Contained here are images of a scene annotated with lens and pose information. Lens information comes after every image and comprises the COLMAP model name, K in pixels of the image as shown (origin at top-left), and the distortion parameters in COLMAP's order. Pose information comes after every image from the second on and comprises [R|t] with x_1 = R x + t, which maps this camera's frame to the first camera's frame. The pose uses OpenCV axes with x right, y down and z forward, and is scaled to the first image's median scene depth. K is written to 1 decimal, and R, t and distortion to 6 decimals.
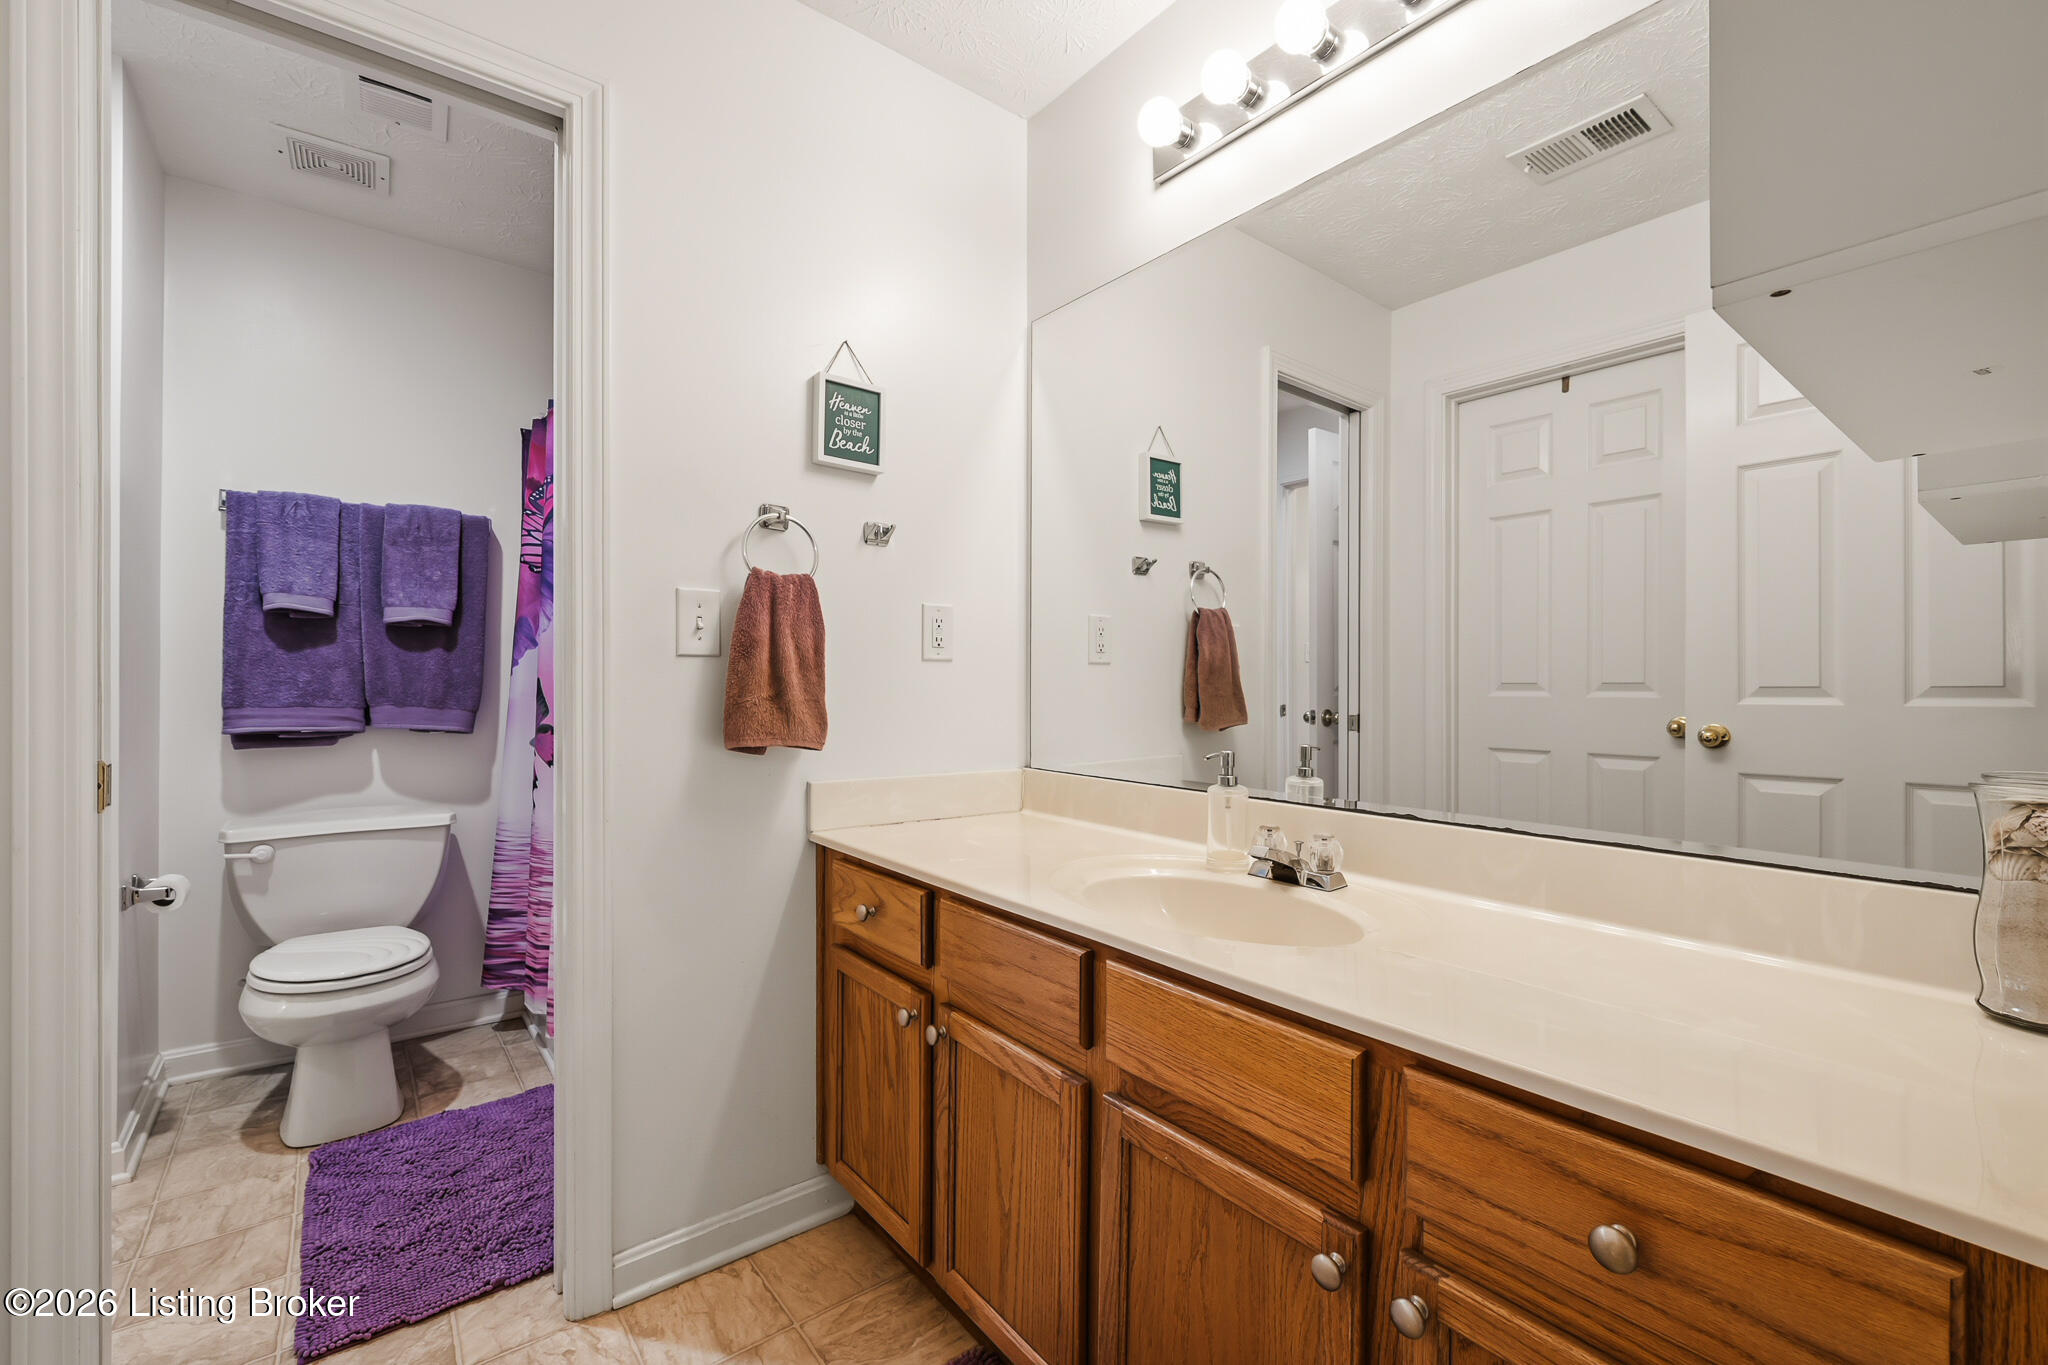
lens RADIAL K [[891.0, 0, 1030.6], [0, 891.0, 677.5], [0, 0, 1]] dist [0.010096, -0.000703]
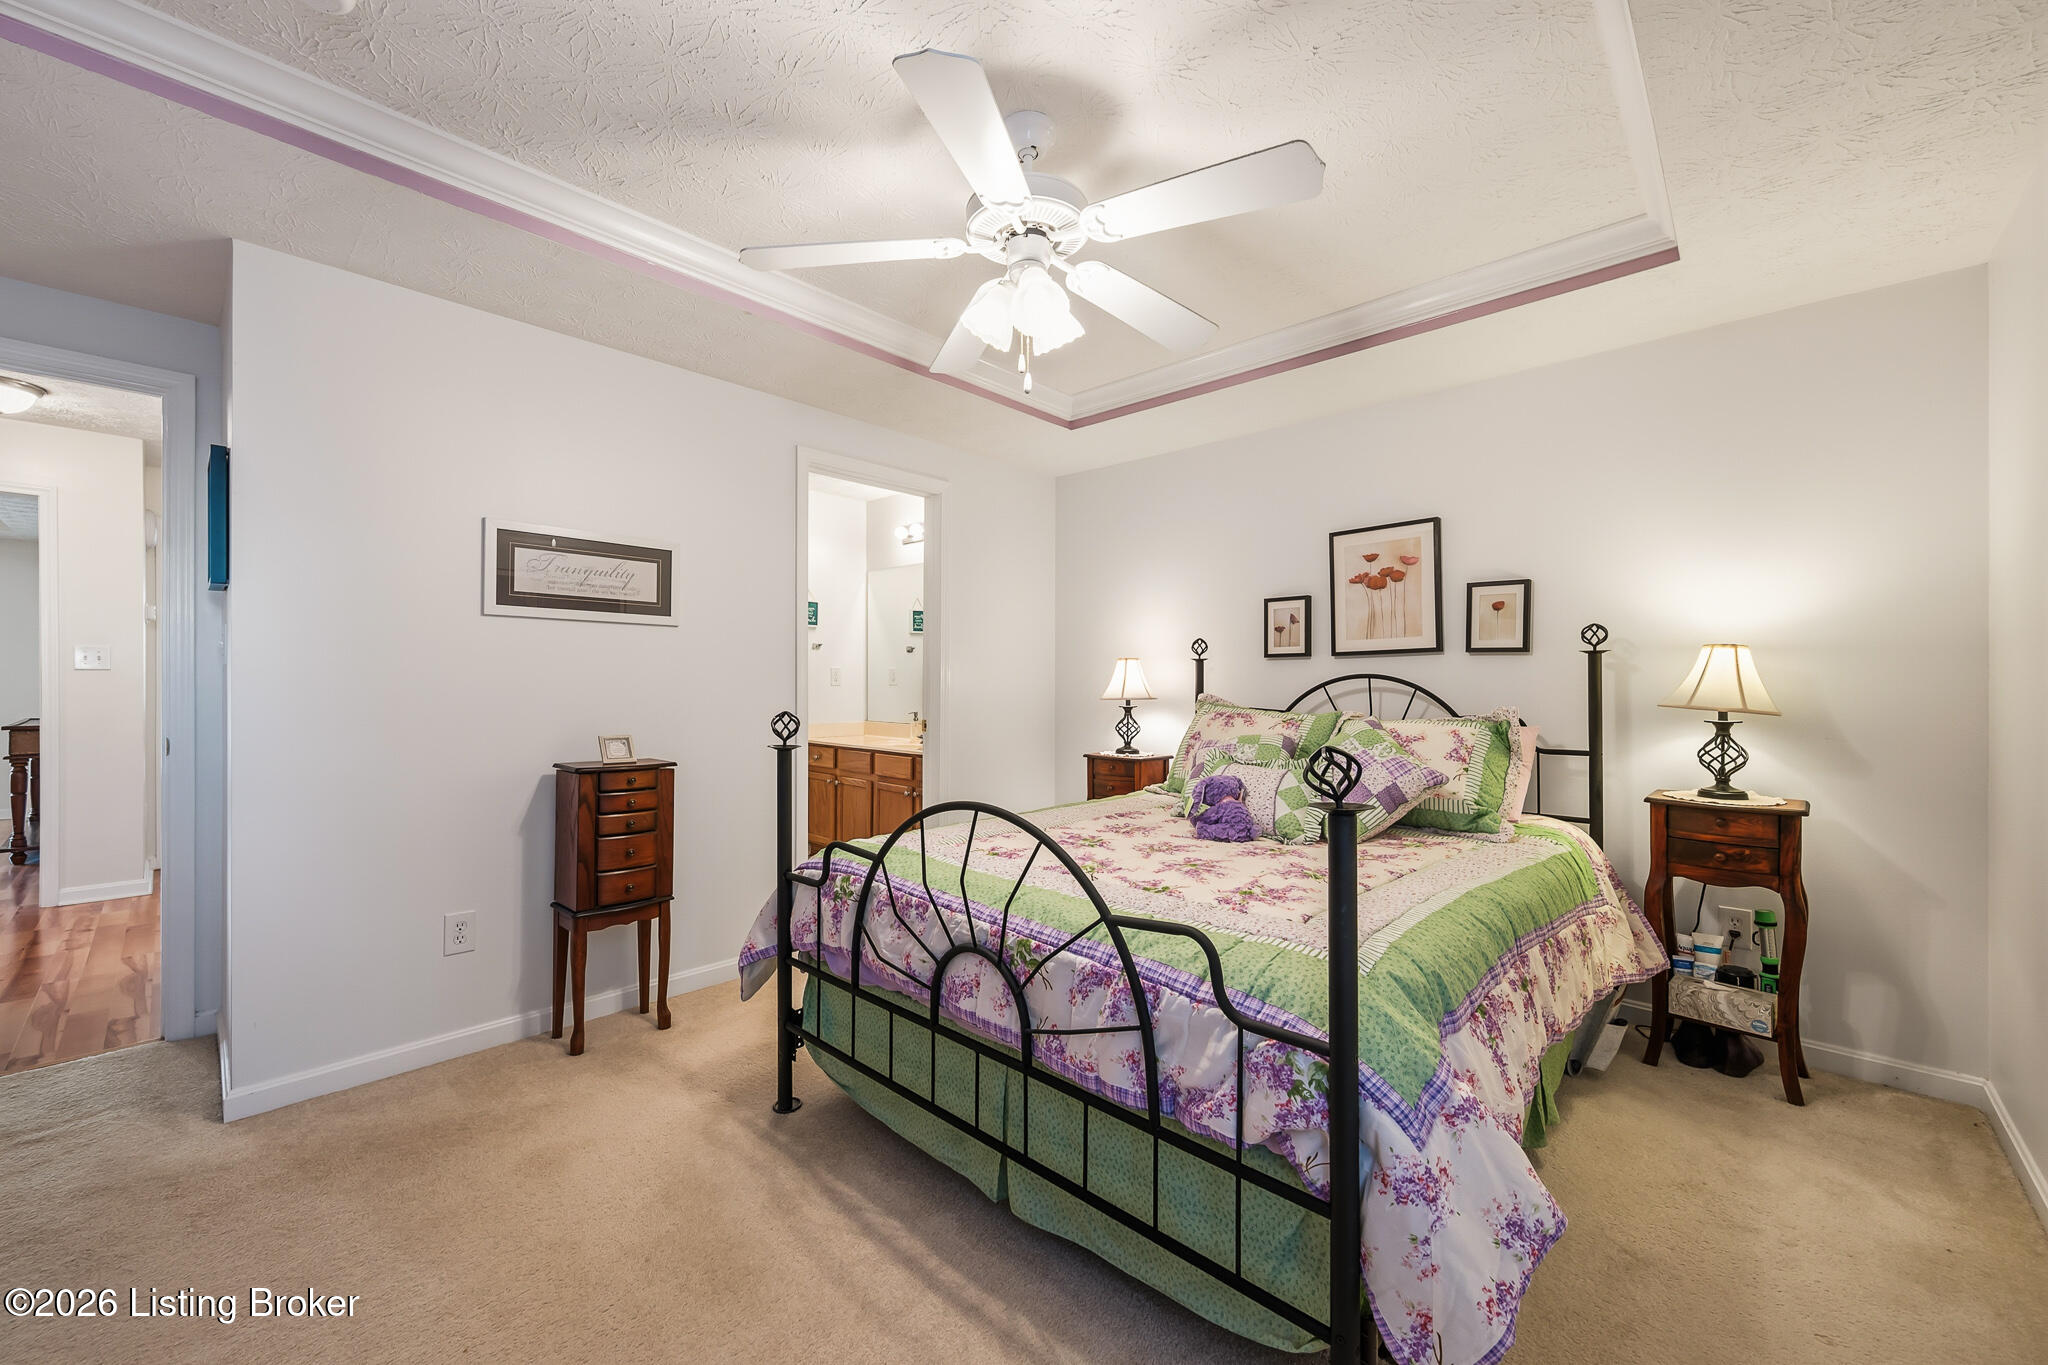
lens RADIAL K [[803.5, 0, 1024.0], [0, 803.5, 682.5], [0, 0, 1]] dist [-0.002009, 0.000268]
pose [[0.989704, 0.000553, 0.143125, 0.155835], [-0.002437, 0.999913, 0.012990, -0.070409], [-0.143106, -0.013205, 0.989619, -2.028613]]
